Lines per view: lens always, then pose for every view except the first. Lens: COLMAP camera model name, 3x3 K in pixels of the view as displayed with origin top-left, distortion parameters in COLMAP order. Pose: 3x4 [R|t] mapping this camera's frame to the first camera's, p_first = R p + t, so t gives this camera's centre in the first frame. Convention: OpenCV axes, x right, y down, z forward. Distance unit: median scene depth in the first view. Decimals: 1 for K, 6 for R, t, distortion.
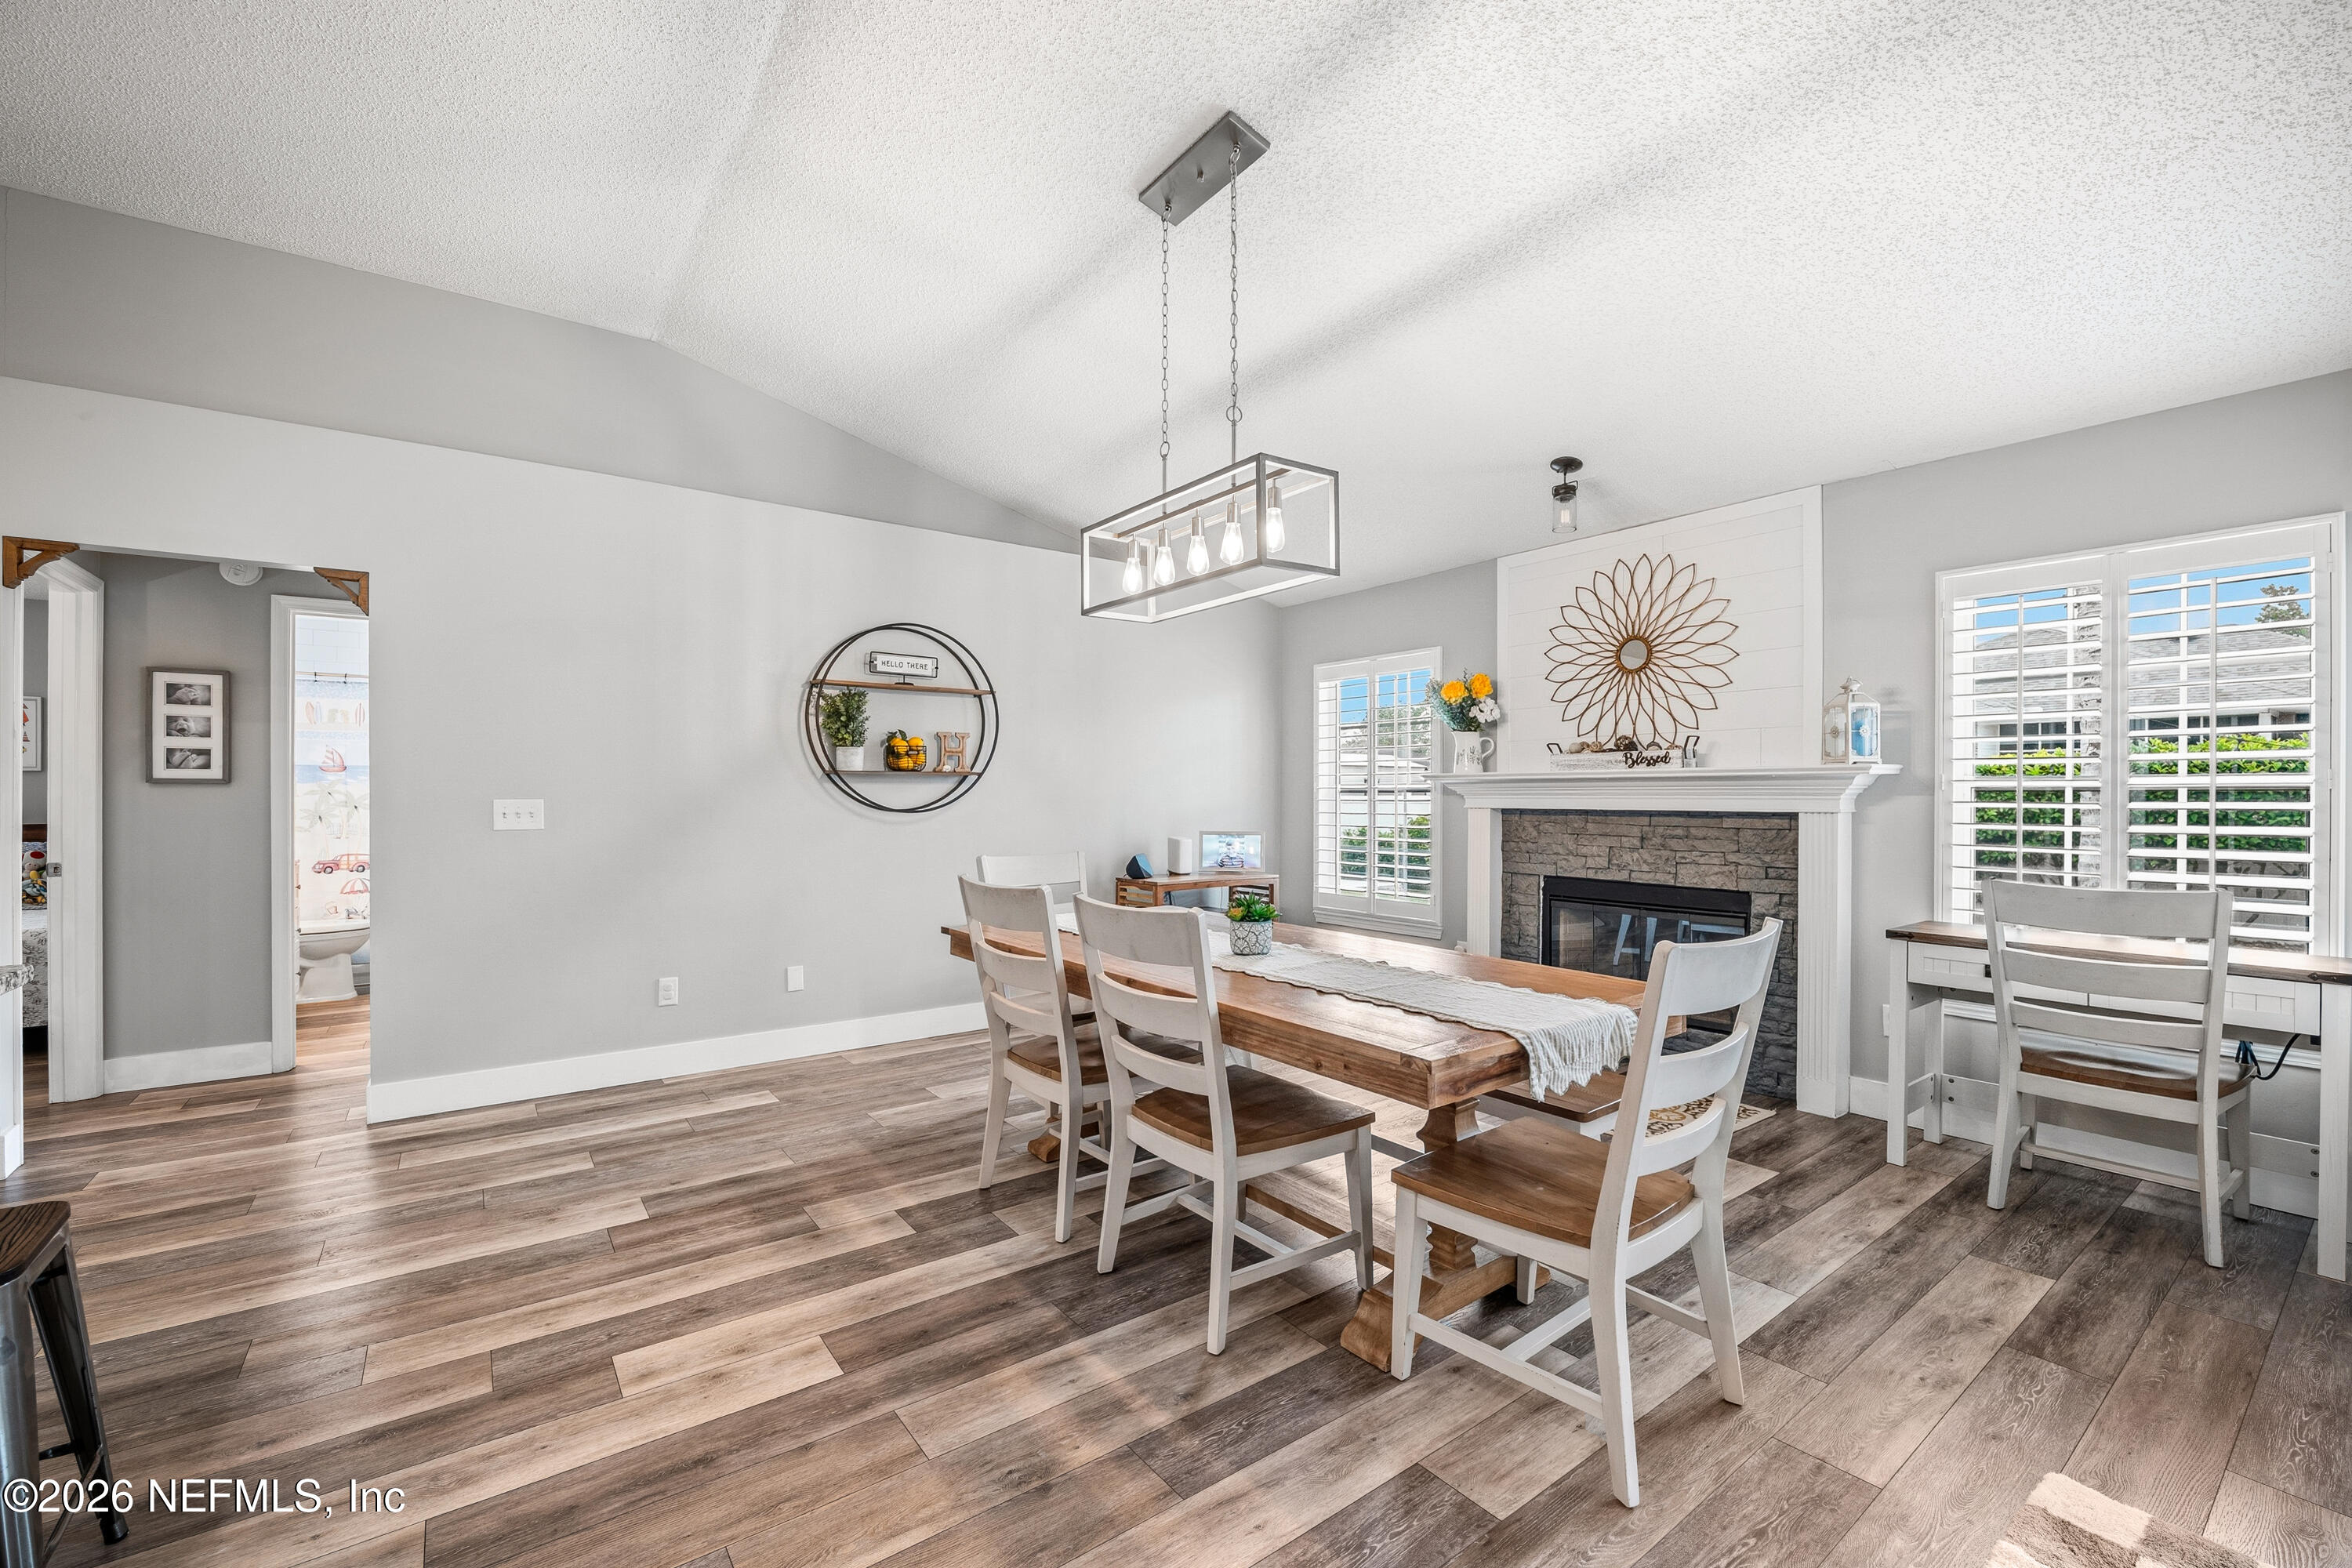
lens RADIAL K [[965.4, 0, 1166.8], [0, 965.4, 788.9], [0, 0, 1]] dist [-0.001090, -0.000019]
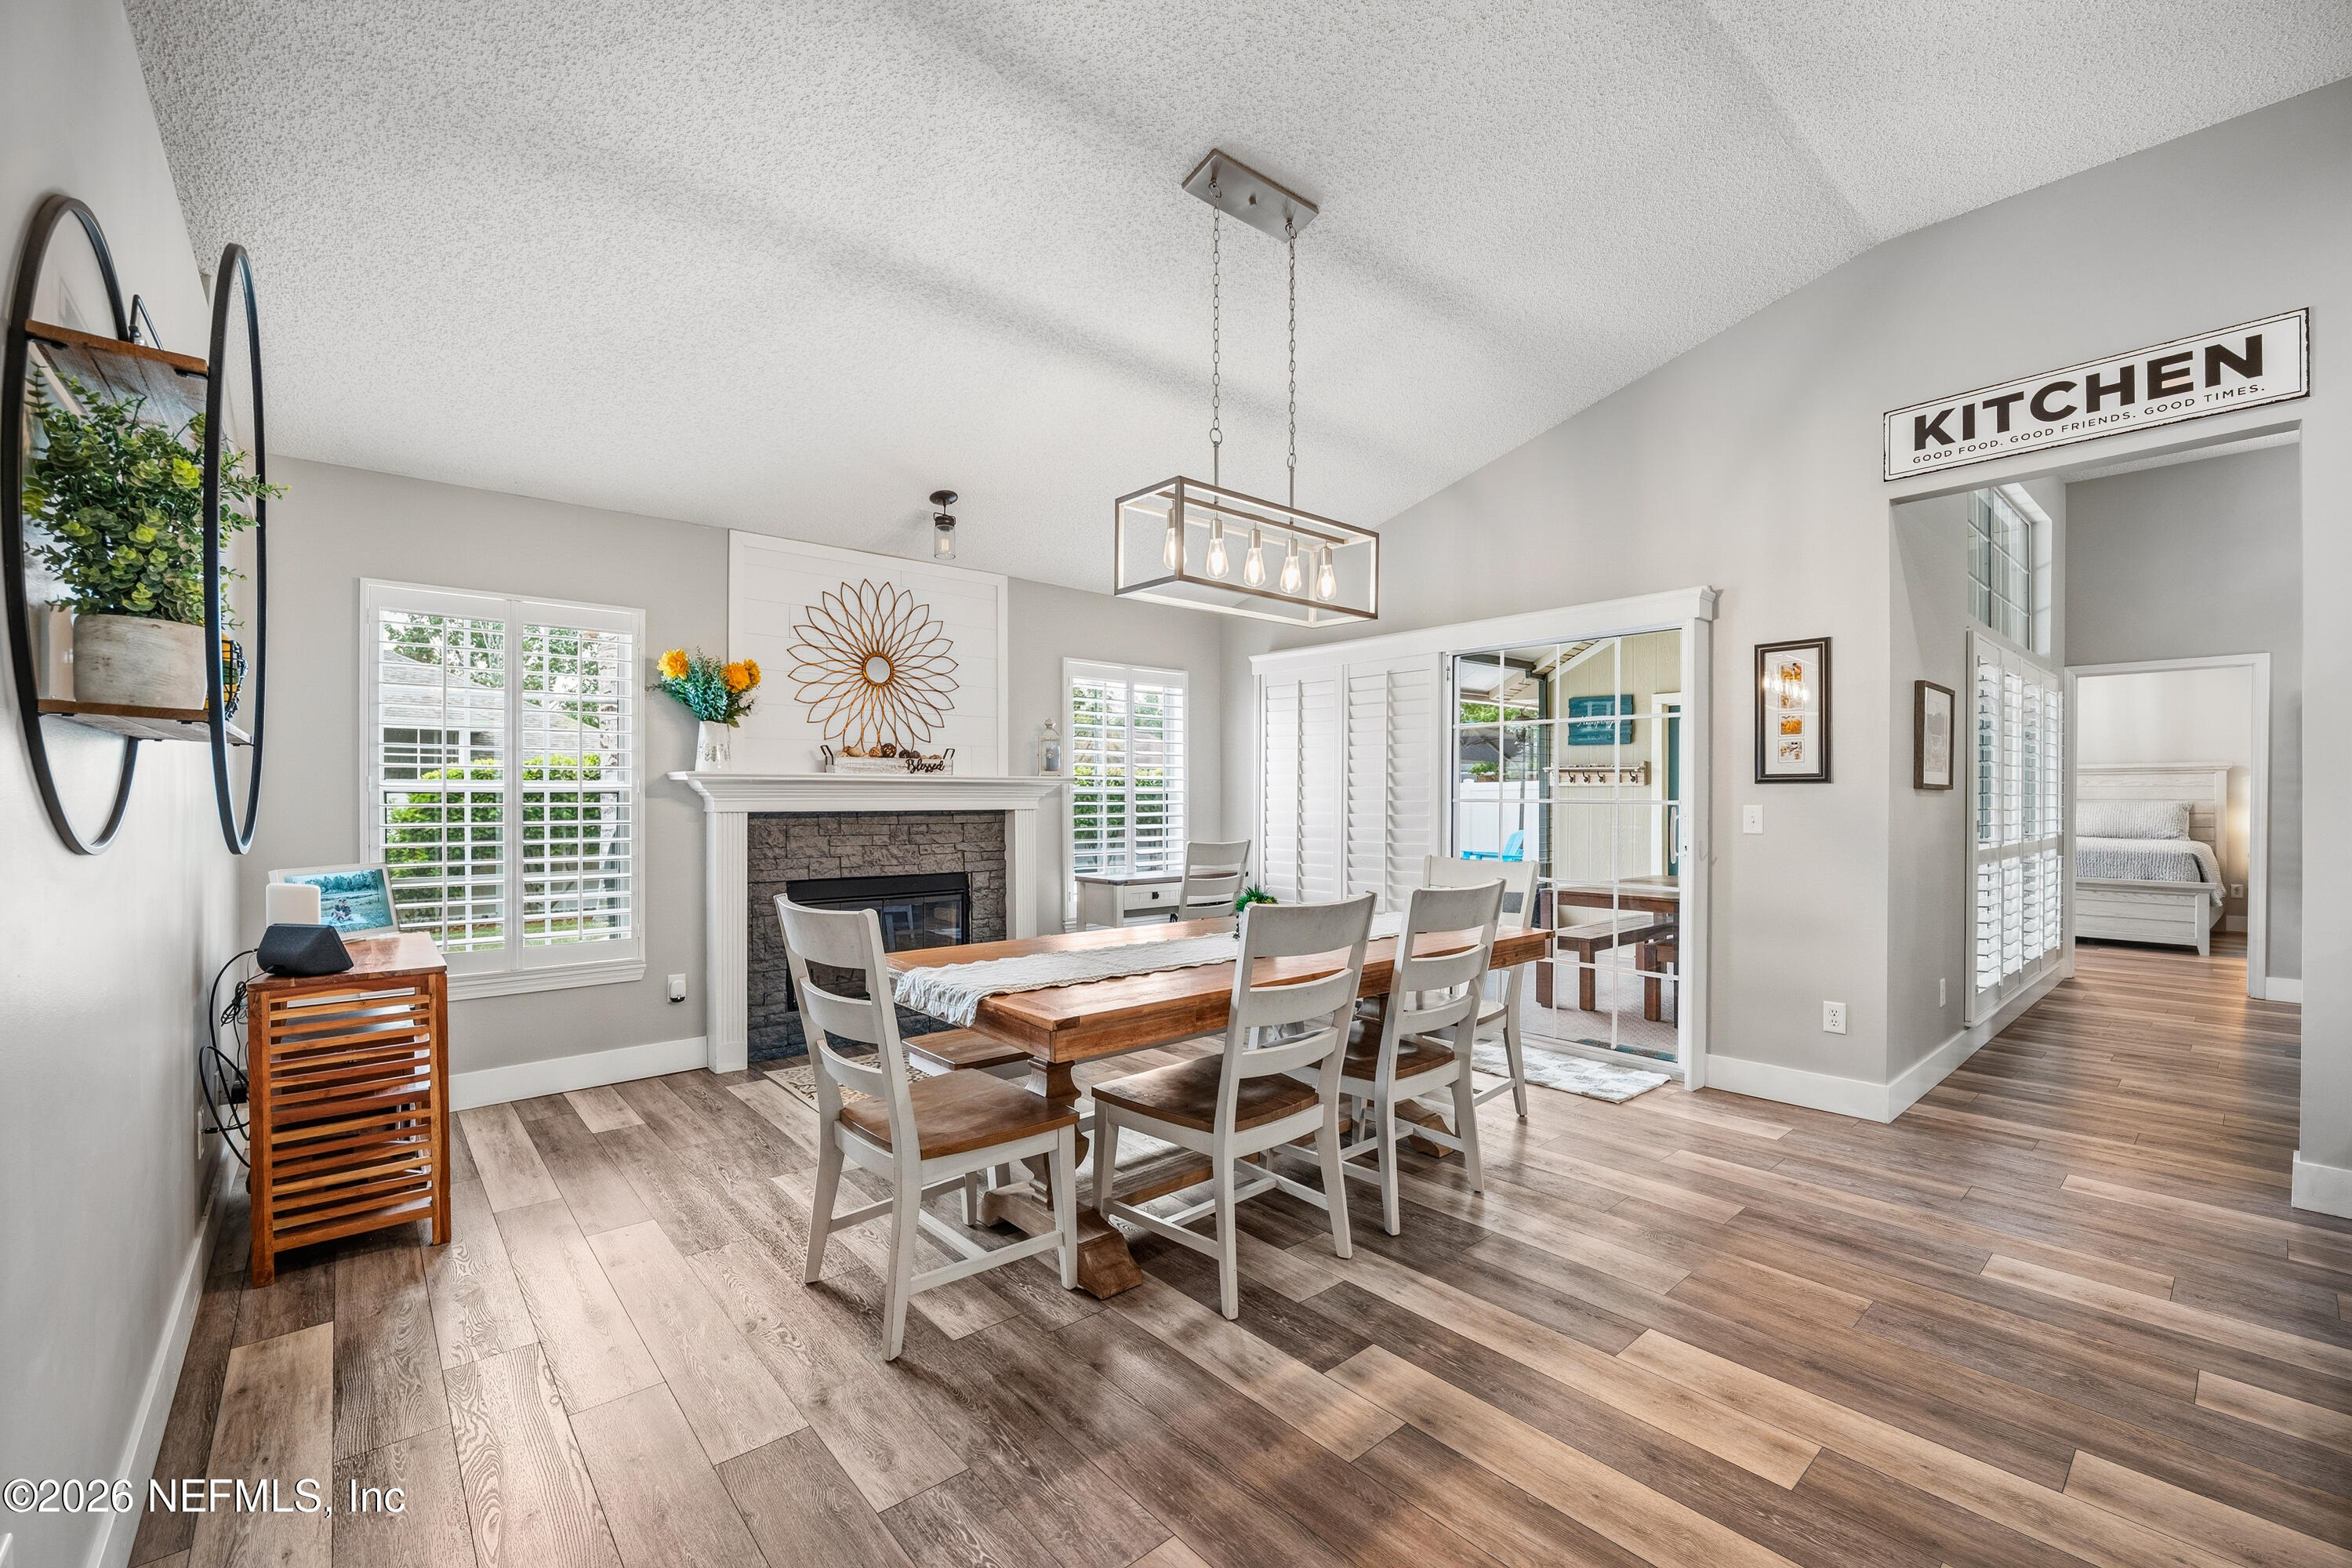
lens RADIAL K [[965.4, 0, 1166.8], [0, 965.4, 788.9], [0, 0, 1]] dist [-0.001090, -0.000019]
pose [[-0.078100, 0.008471, 0.996910, -0.682765], [-0.006535, 0.999938, -0.009009, 0.004942], [-0.996924, -0.007219, -0.078040, 0.806034]]
